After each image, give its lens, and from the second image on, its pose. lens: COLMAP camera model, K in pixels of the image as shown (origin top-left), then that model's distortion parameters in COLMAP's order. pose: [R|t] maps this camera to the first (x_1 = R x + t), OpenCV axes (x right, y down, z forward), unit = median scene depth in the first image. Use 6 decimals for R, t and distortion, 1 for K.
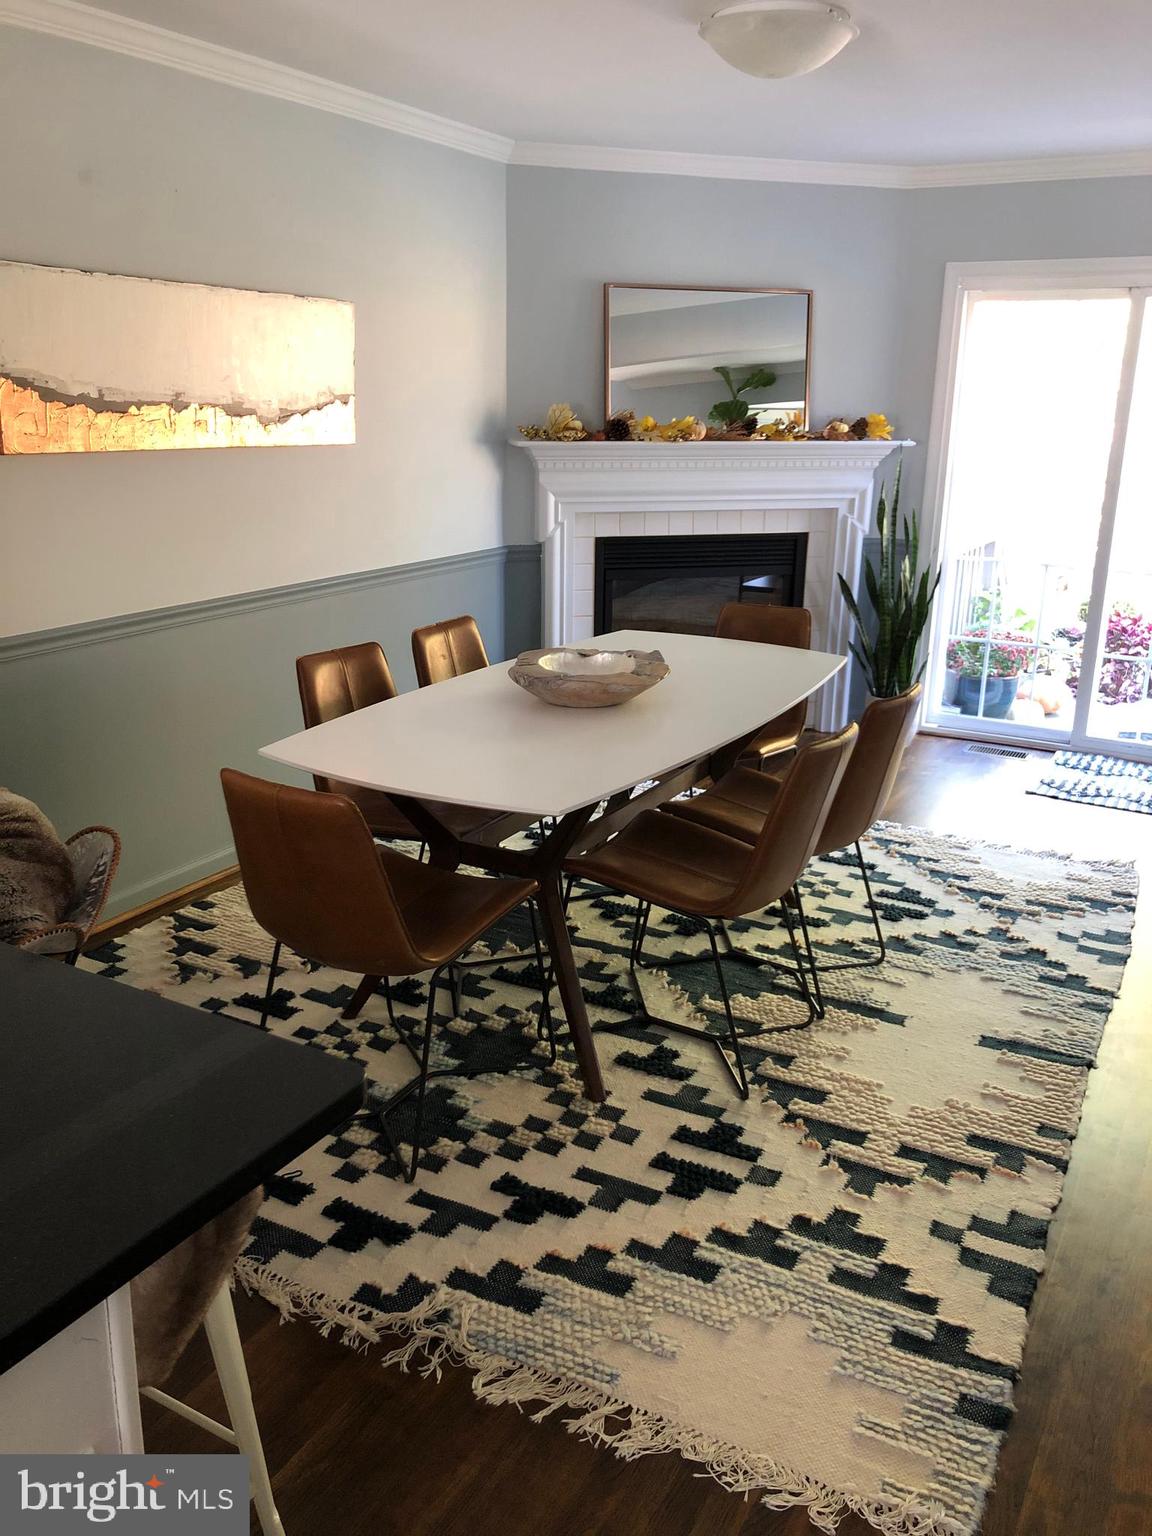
lens RADIAL K [[1260.4, 0, 576.0], [0, 1260.4, 768.0], [0, 0, 1]] dist [0.105929, -0.316037]
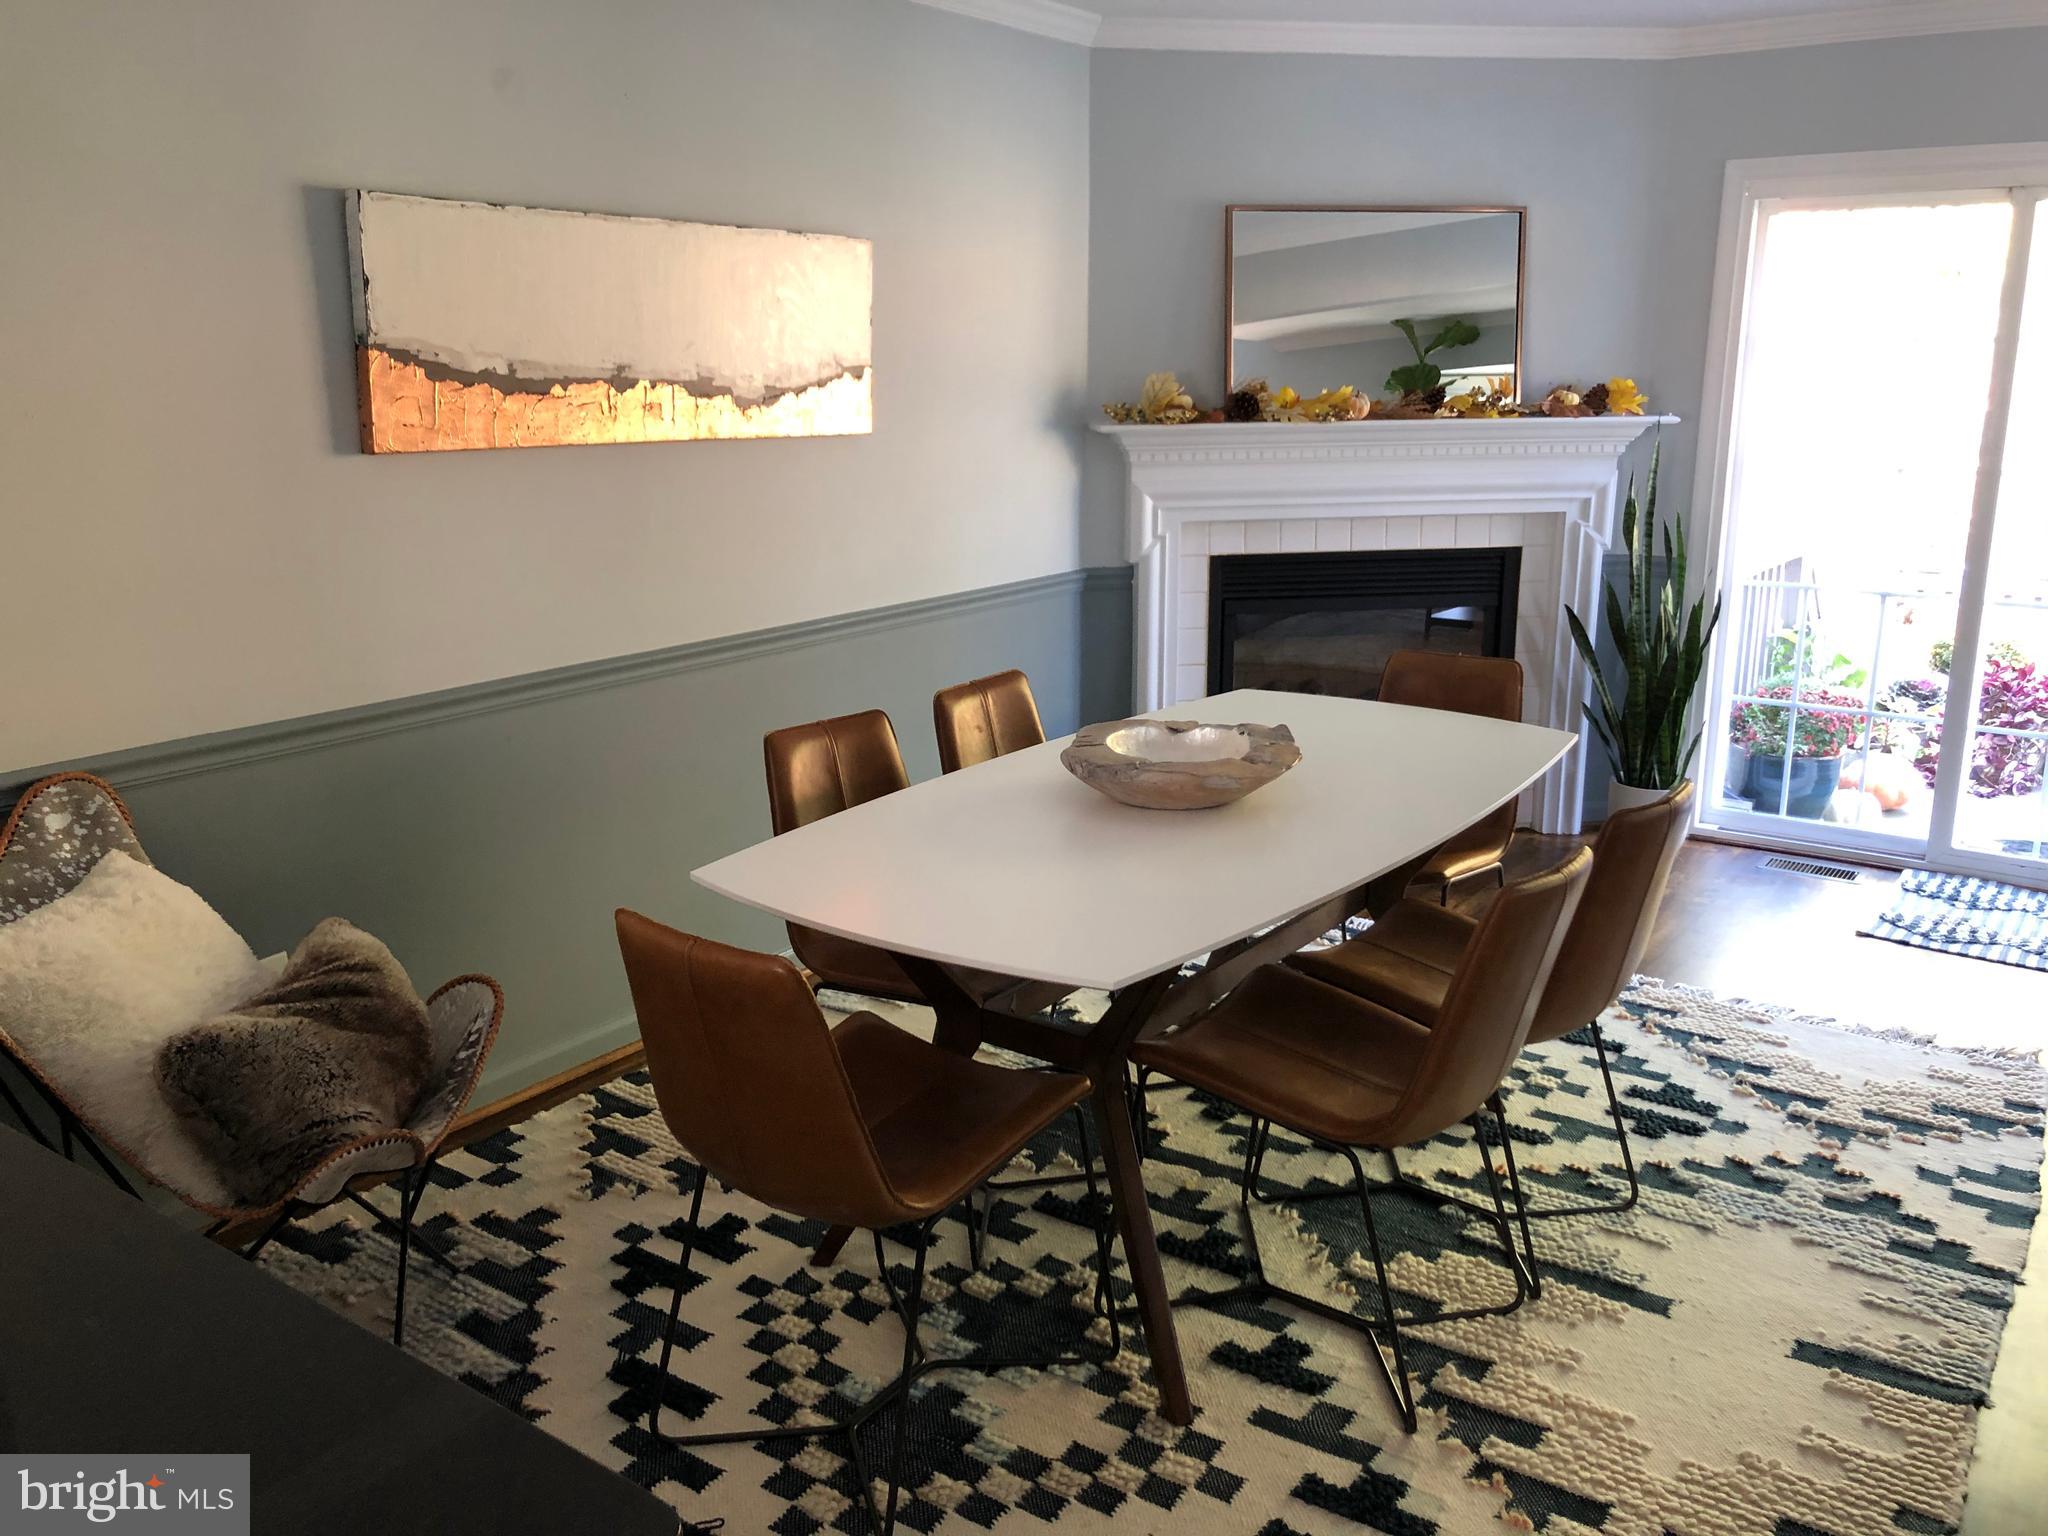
lens RADIAL K [[1682.6, 0, 1018.3], [0, 1682.6, 756.8], [0, 0, 1]] dist [0.025554, -0.006240]
pose [[0.993374, 0.008335, -0.114622, 0.023764], [-0.014878, 0.998300, -0.056347, -0.021989], [0.113958, 0.057679, 0.991810, 0.084783]]
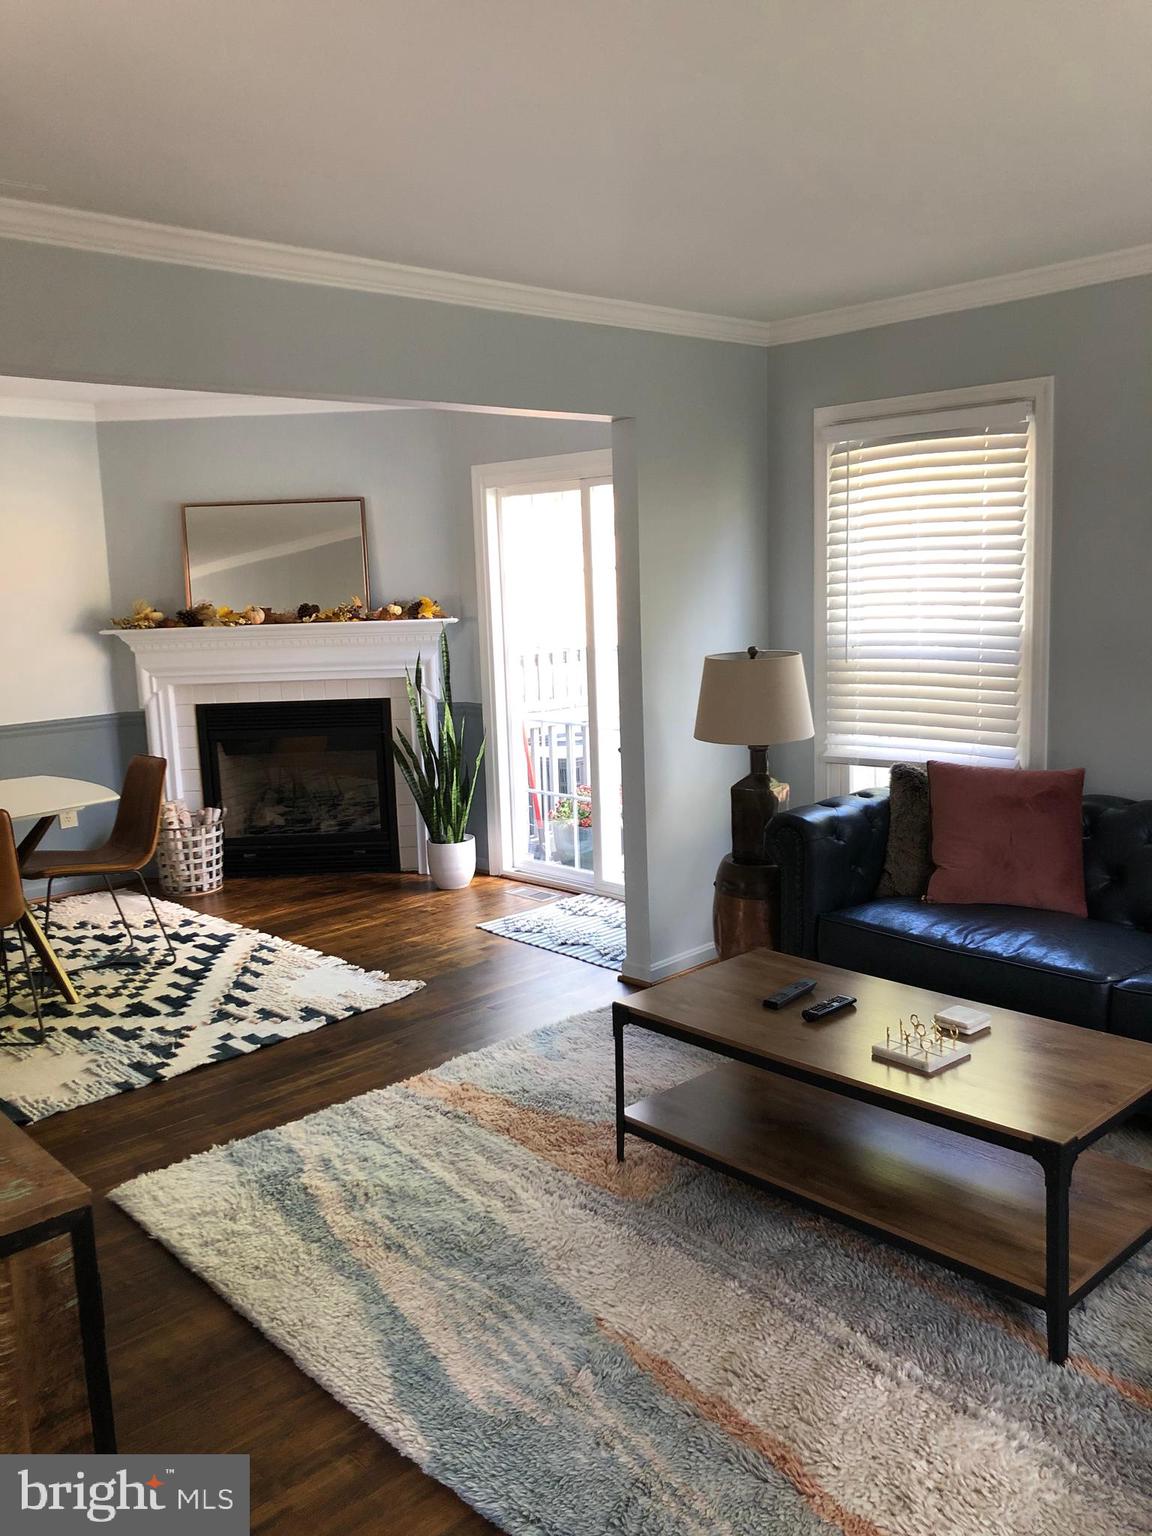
lens RADIAL K [[1260.4, 0, 576.0], [0, 1260.4, 768.0], [0, 0, 1]] dist [0.105929, -0.316037]
pose [[0.954811, -0.002369, -0.297203, 1.011182], [-0.037080, 0.991206, -0.127026, 0.024200], [0.294890, 0.132306, 0.946327, -0.038585]]
